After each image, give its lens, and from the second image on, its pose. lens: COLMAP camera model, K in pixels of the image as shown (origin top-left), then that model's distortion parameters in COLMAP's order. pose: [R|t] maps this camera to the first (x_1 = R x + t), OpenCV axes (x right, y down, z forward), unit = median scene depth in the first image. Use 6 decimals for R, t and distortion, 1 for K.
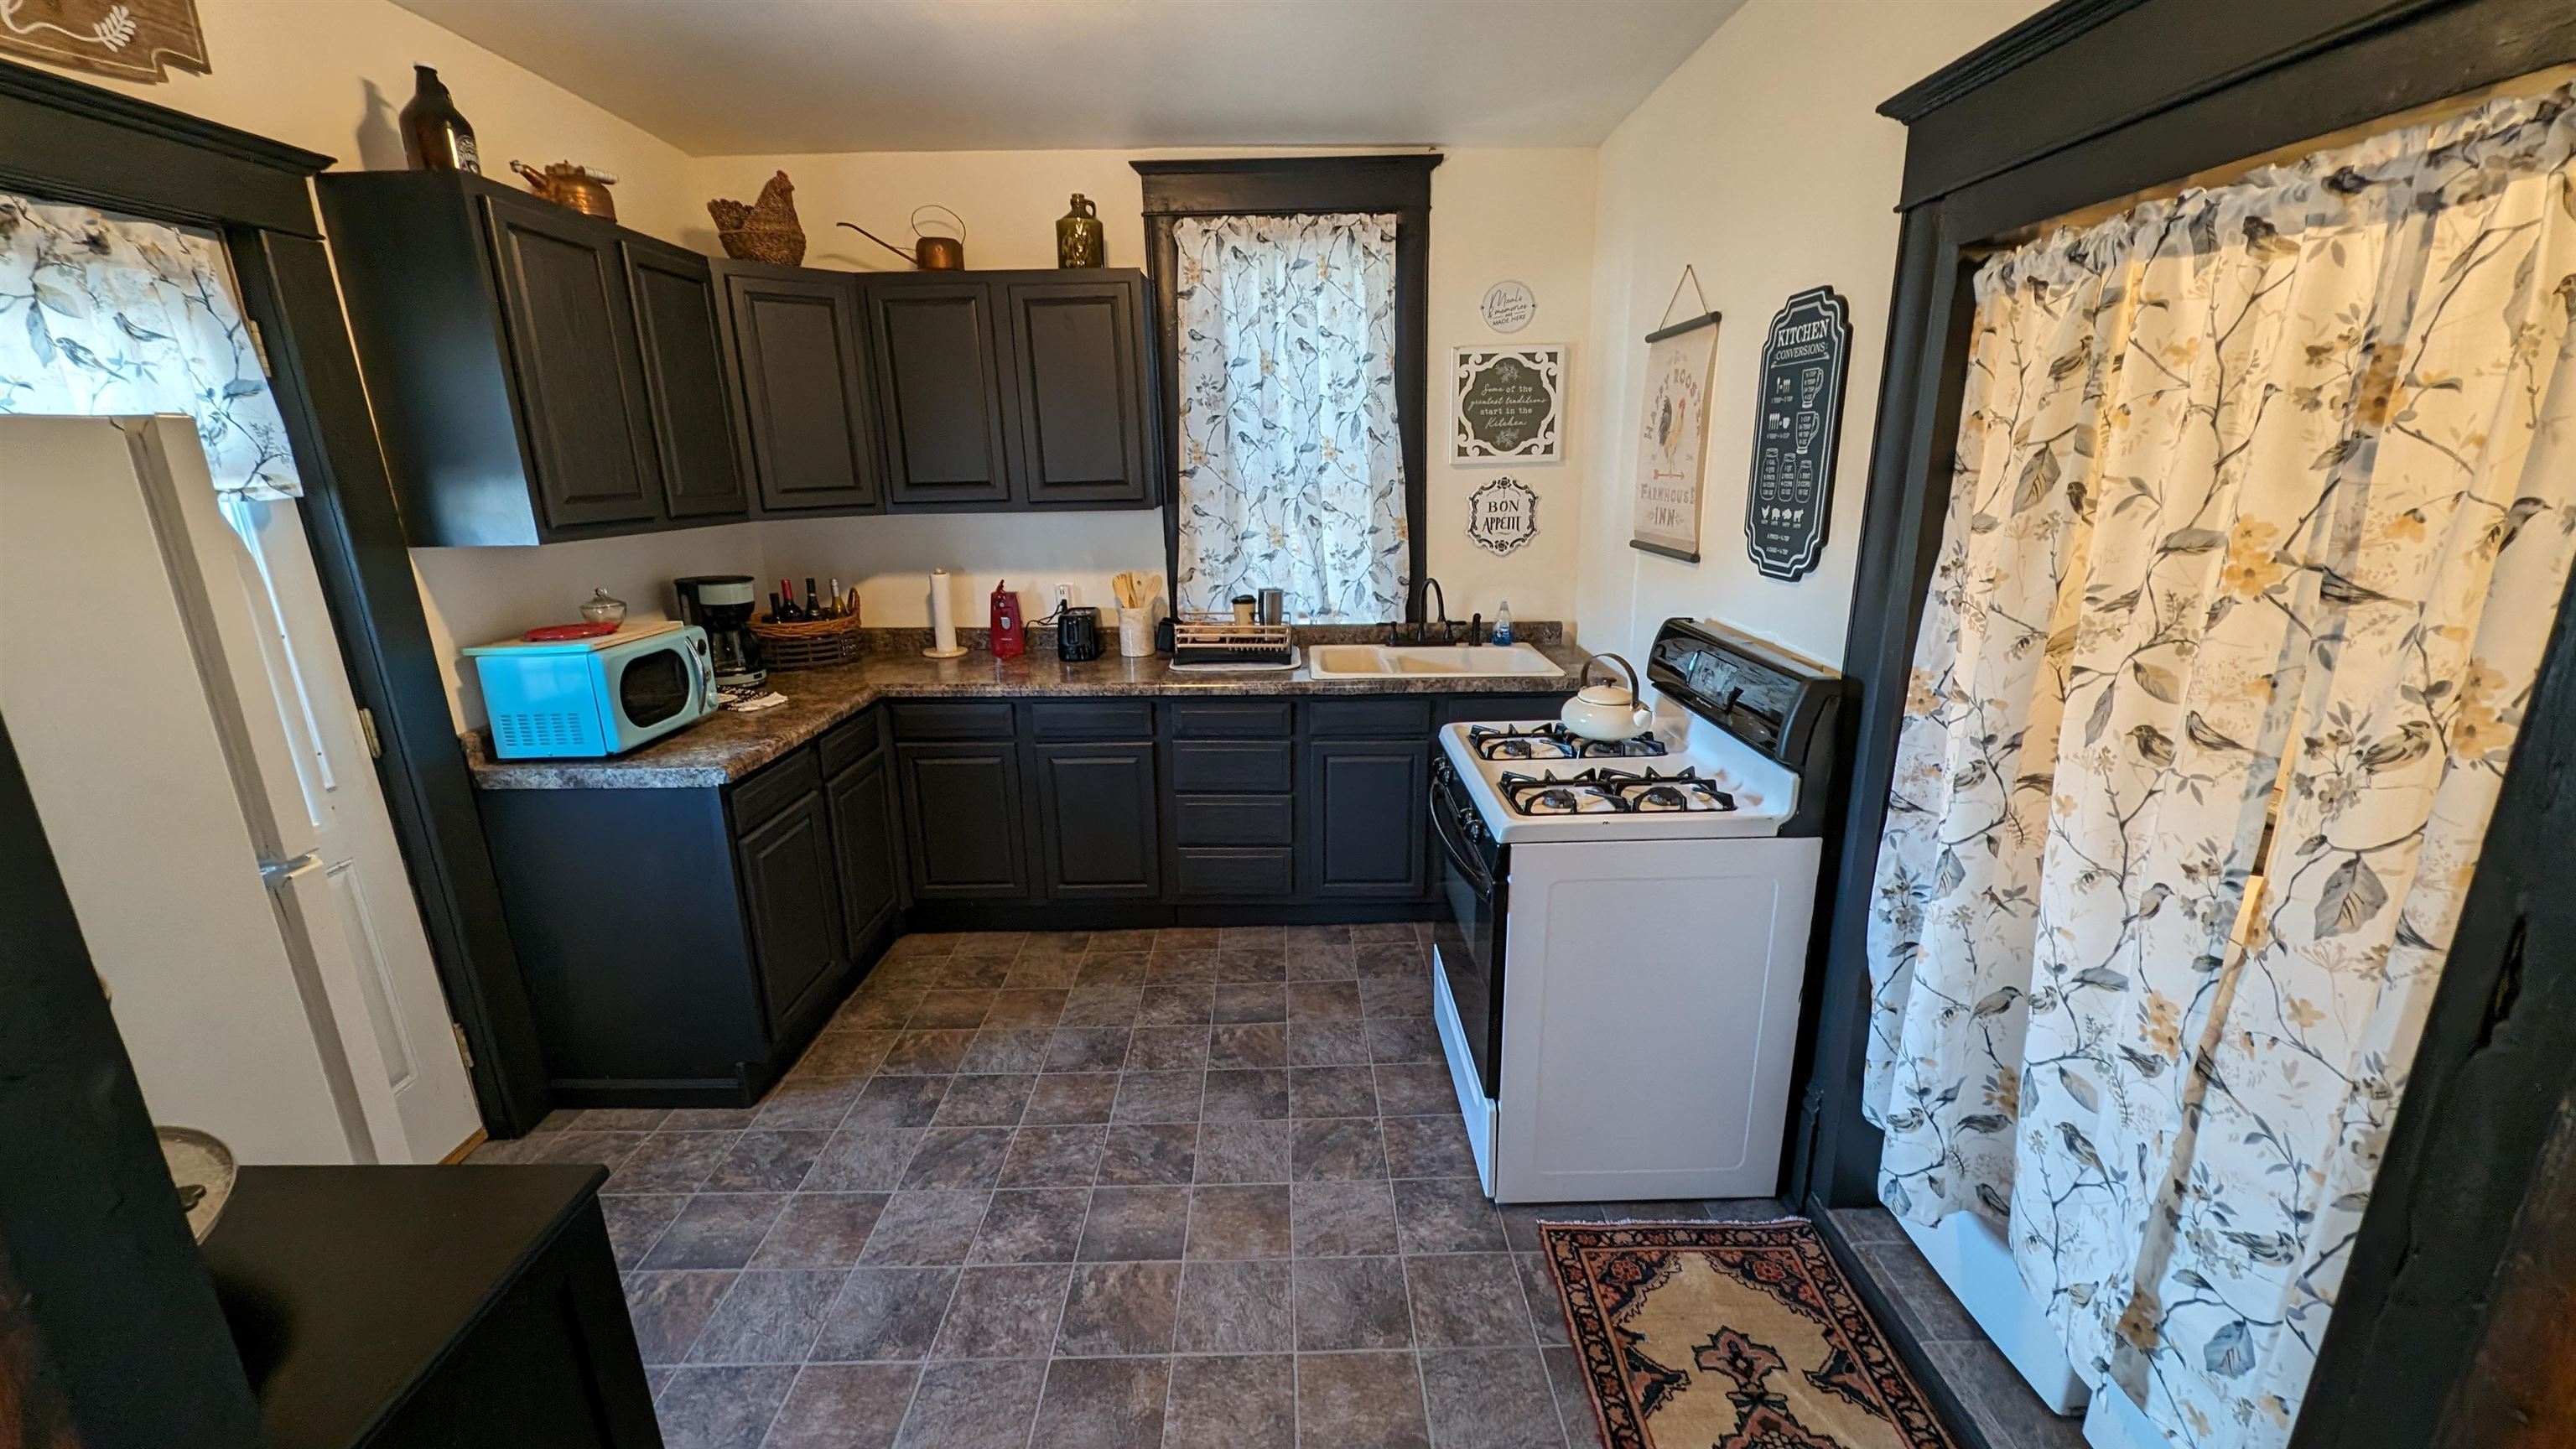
lens RADIAL K [[1006.0, 0, 1270.6], [0, 1006.0, 719.8], [0, 0, 1]] dist [-0.000887, -0.002471]
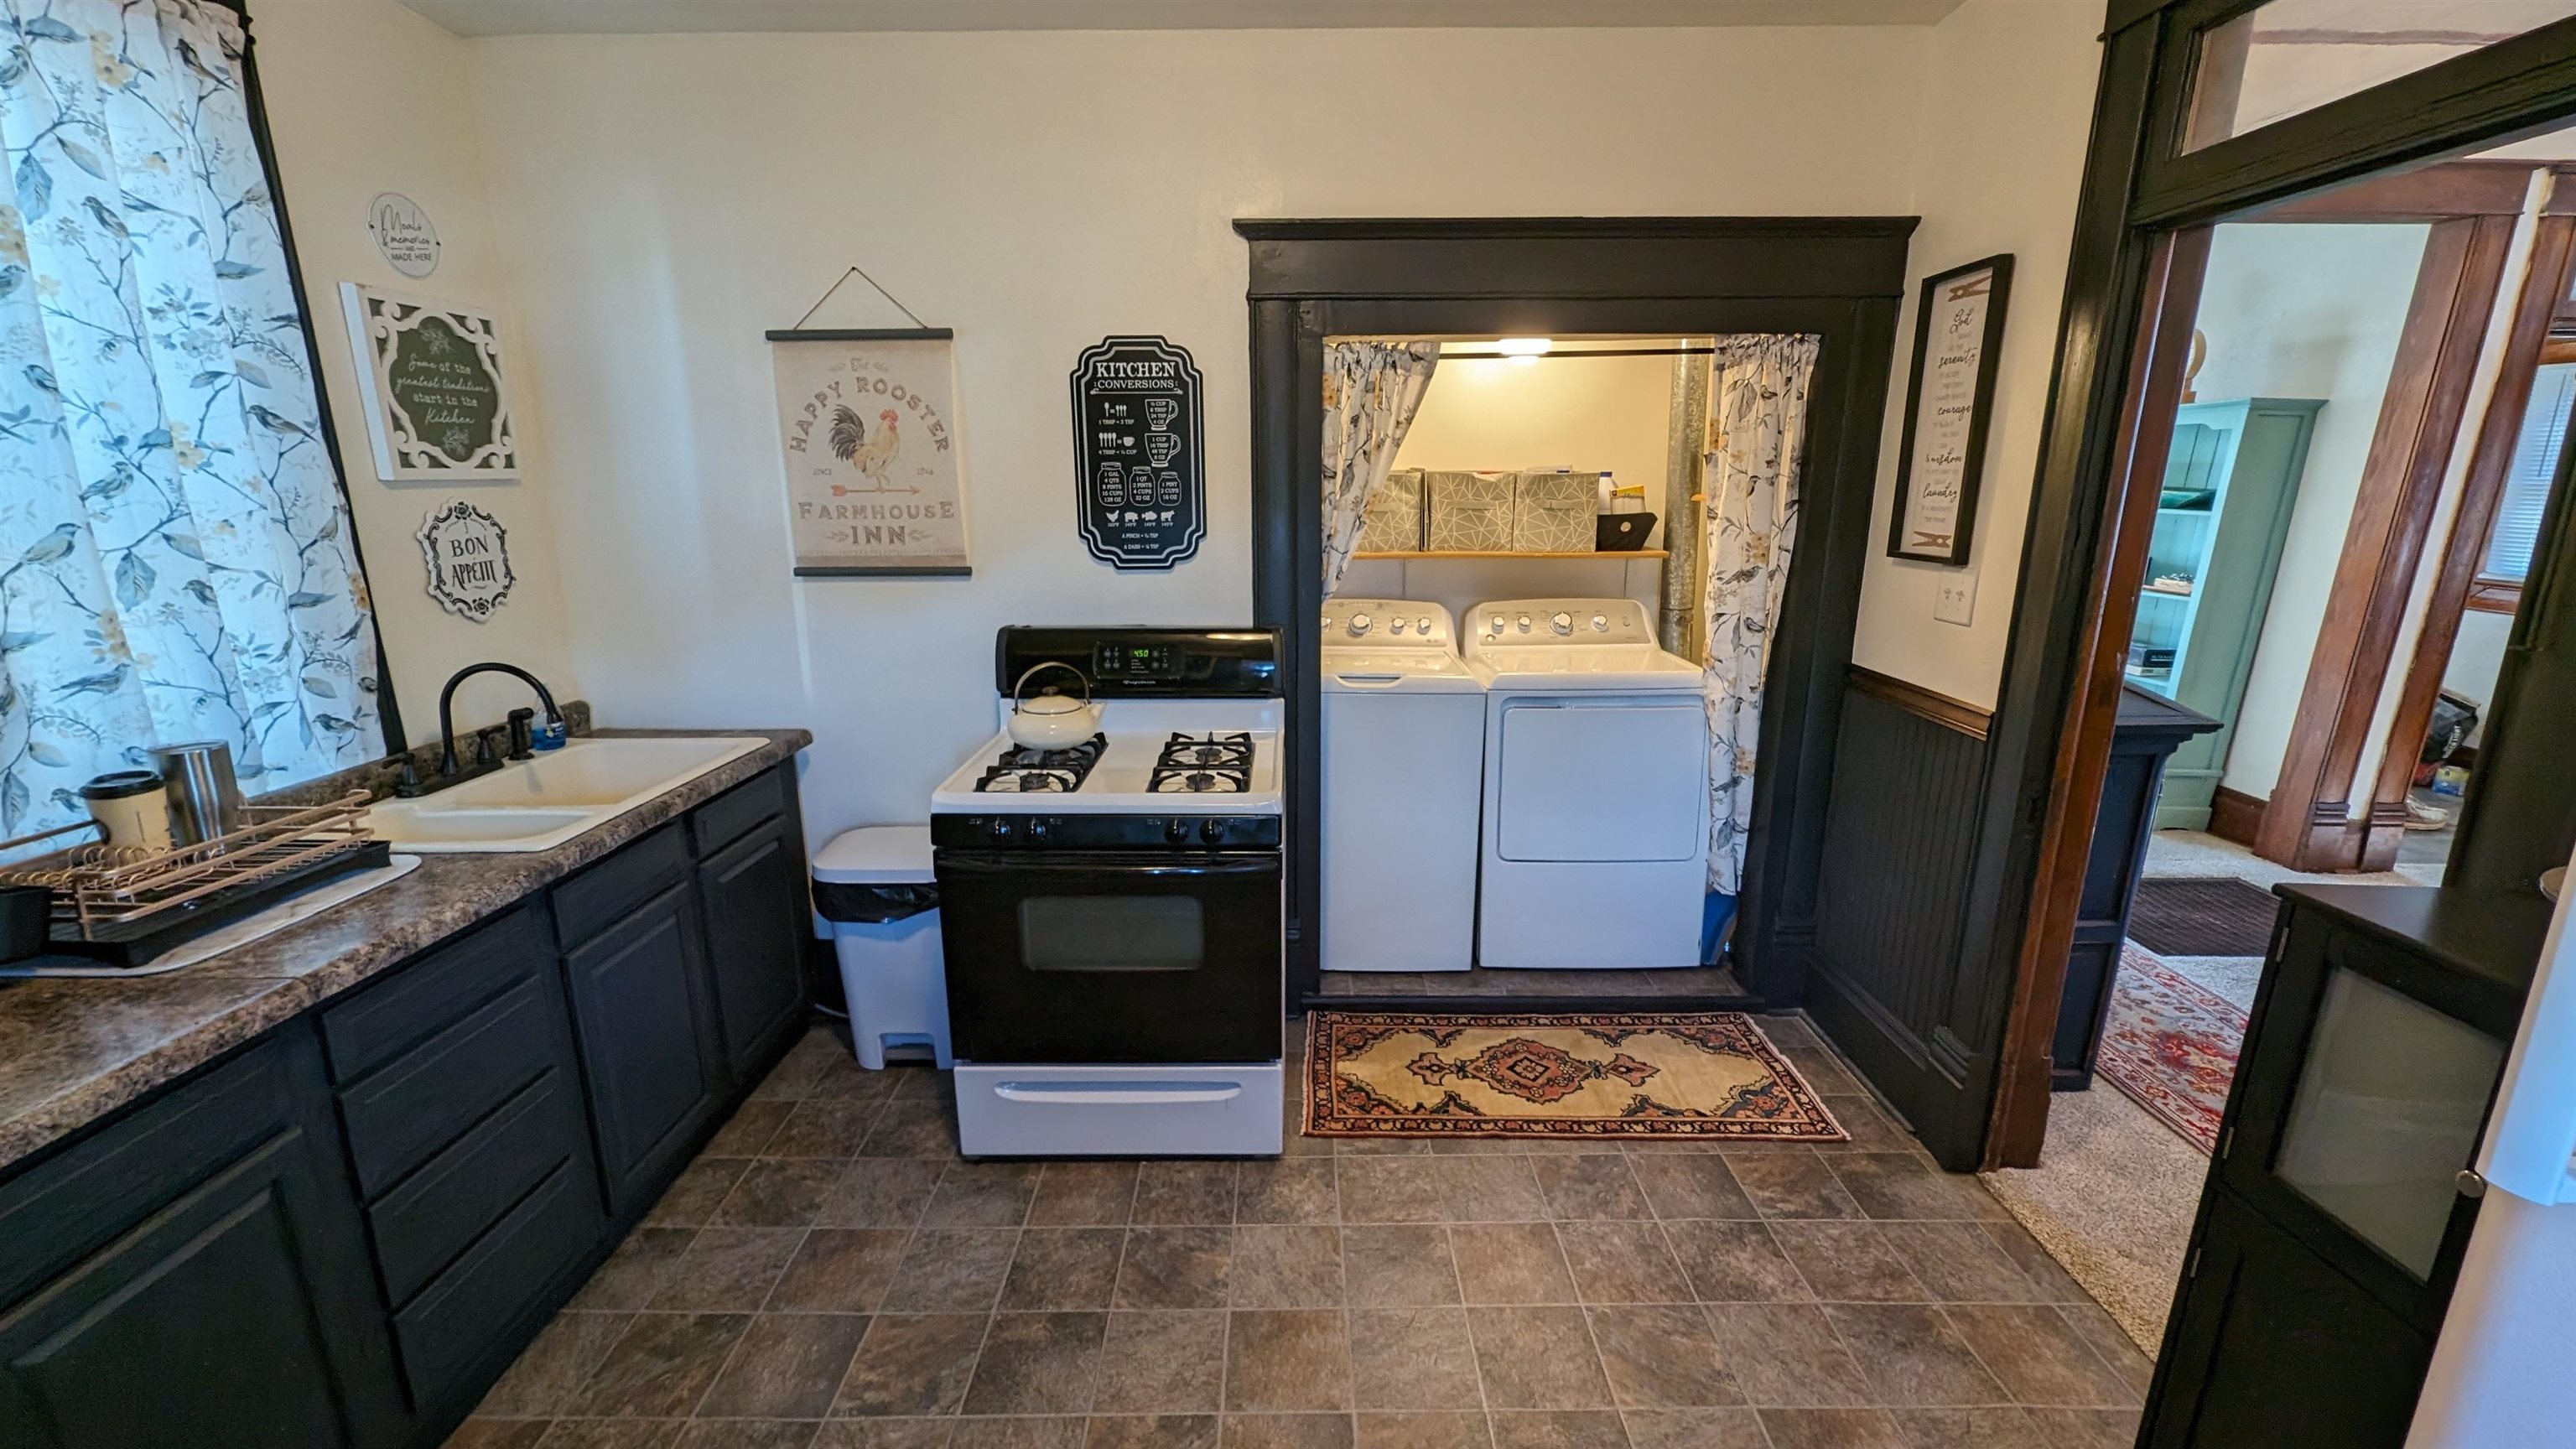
lens RADIAL K [[1035.5, 0, 1288.0], [0, 1035.5, 724.5], [0, 0, 1]] dist [0.001515, -0.003029]
pose [[-0.004850, -0.210350, 0.977614, -0.474658], [0.258879, 0.944033, 0.204408, -0.109283], [-0.965898, 0.254075, 0.049877, 0.512093]]
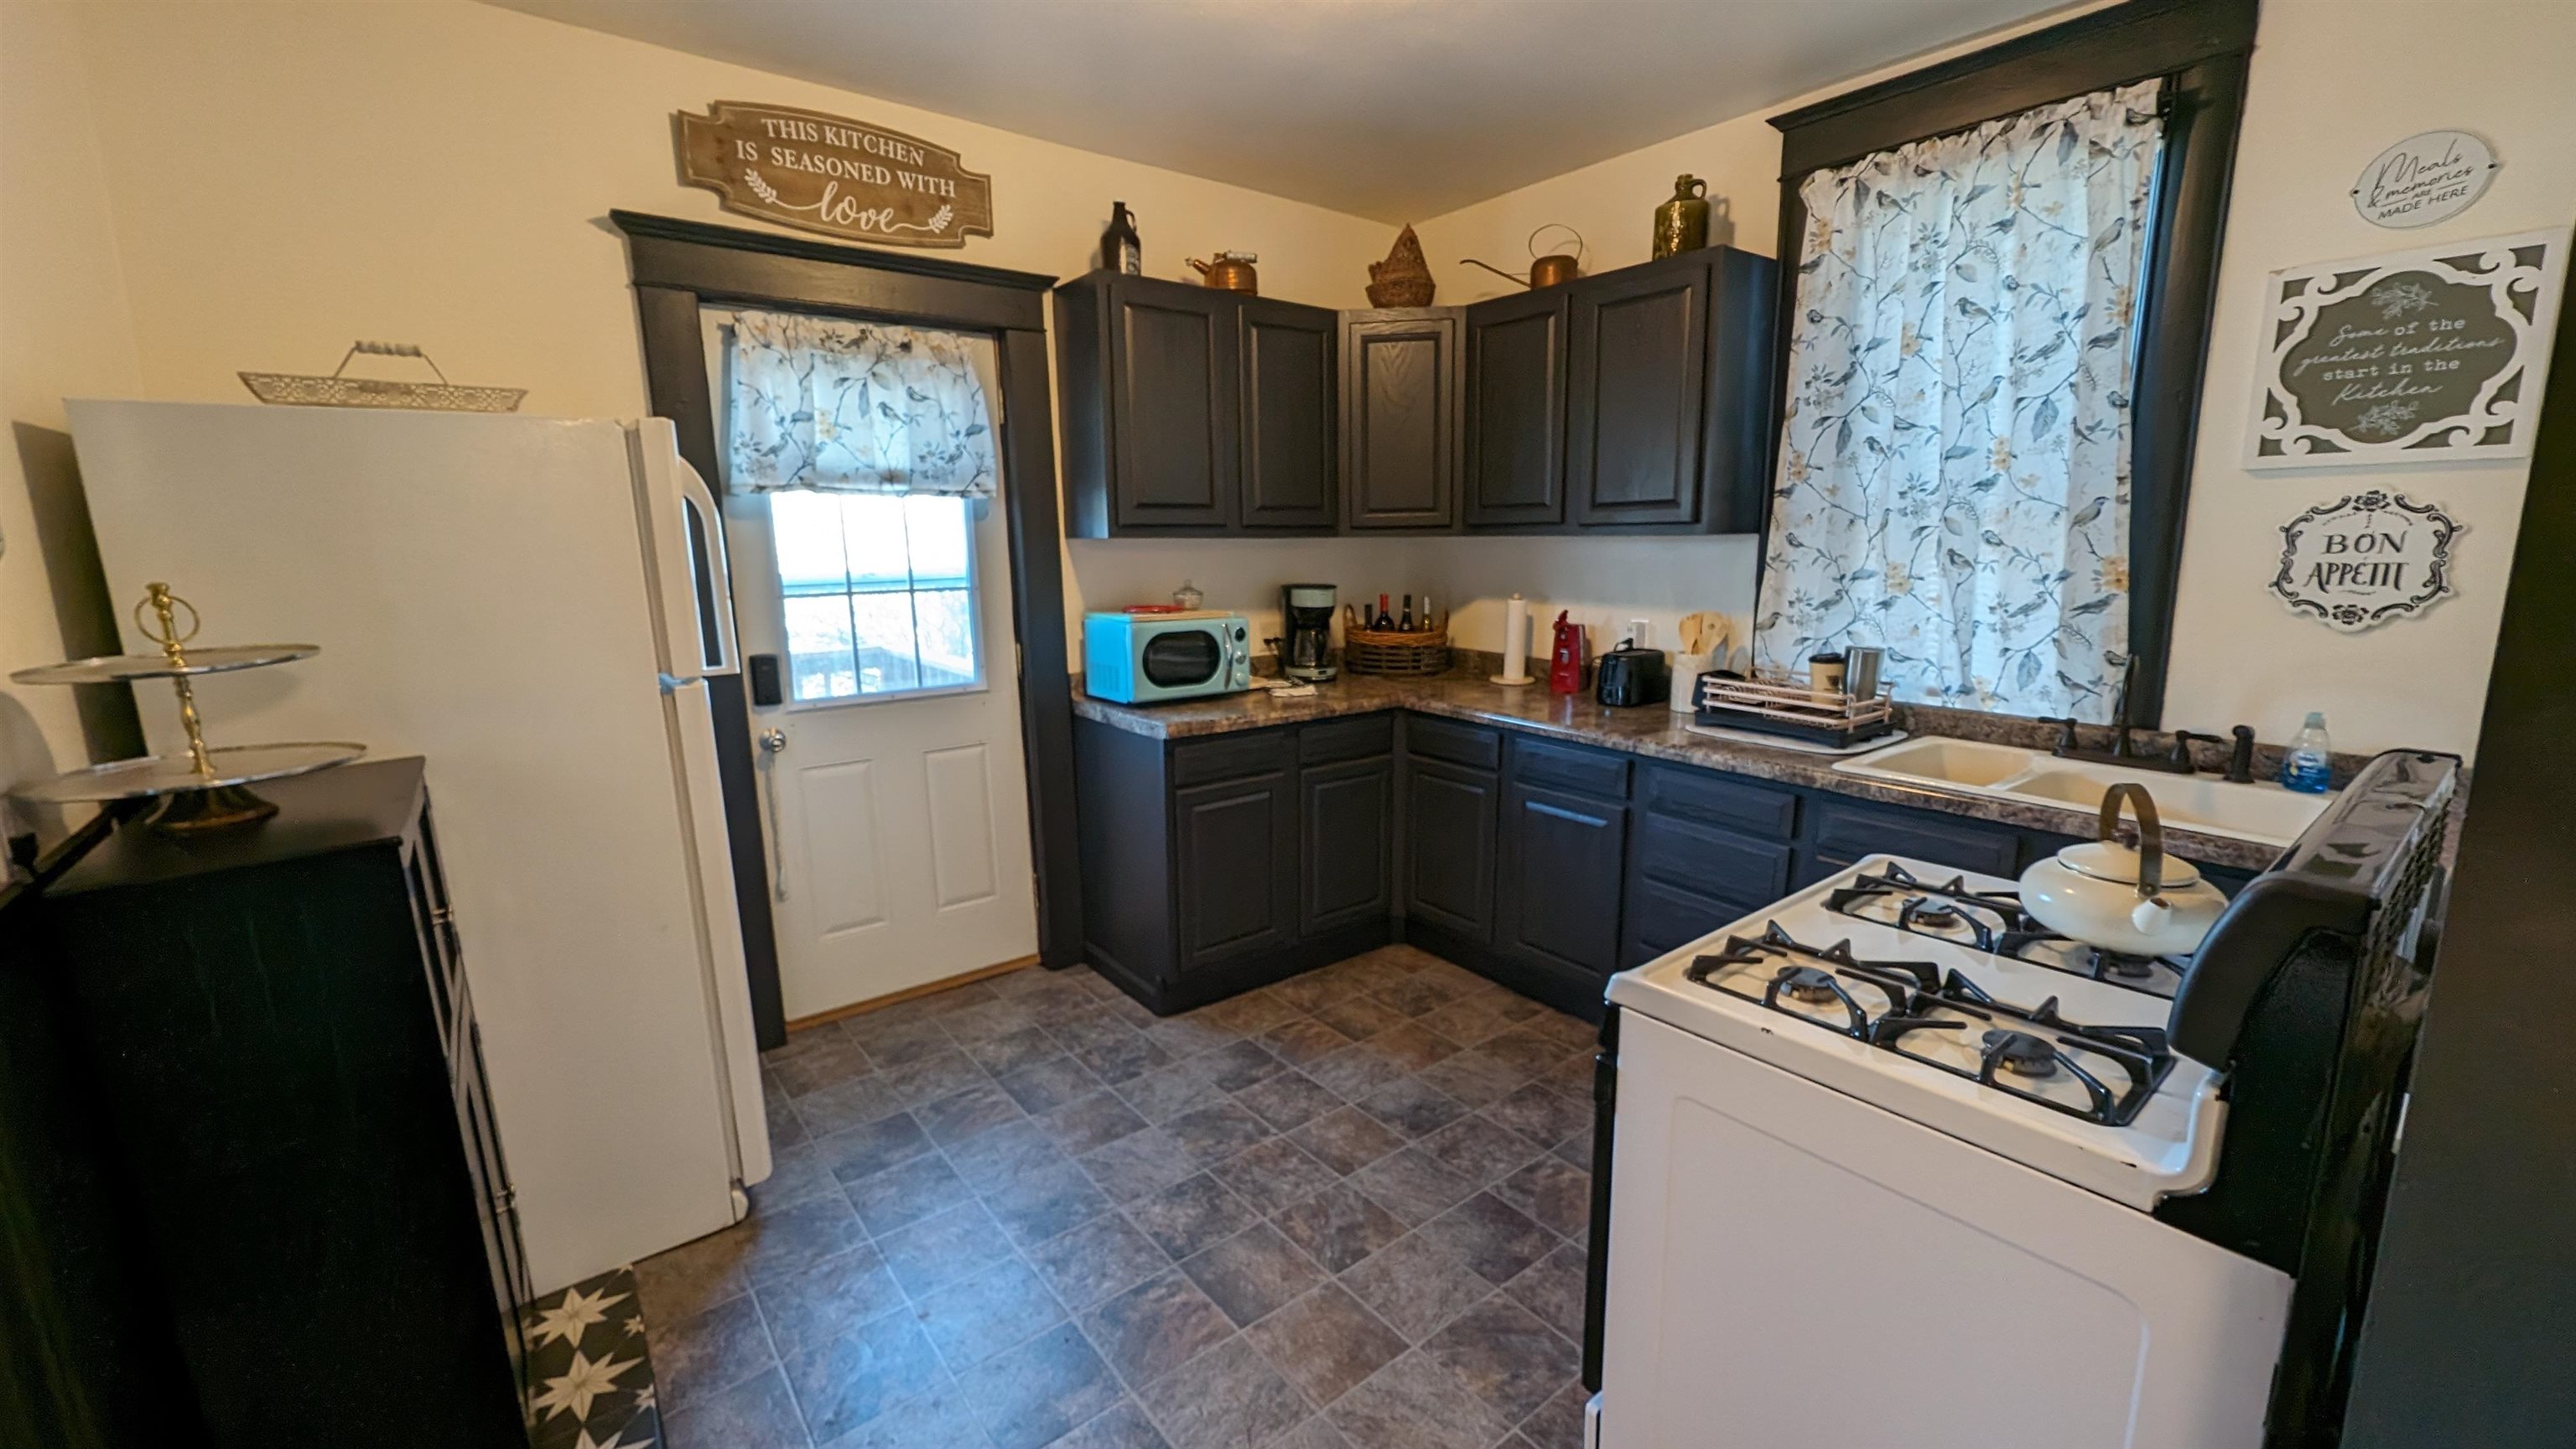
lens RADIAL K [[1006.0, 0, 1270.6], [0, 1006.0, 719.8], [0, 0, 1]] dist [-0.000887, -0.002471]
pose [[0.619503, 0.155083, -0.769523, 0.313860], [-0.202289, 0.978722, 0.034391, -0.017183], [0.758482, 0.134361, 0.637693, 0.224093]]
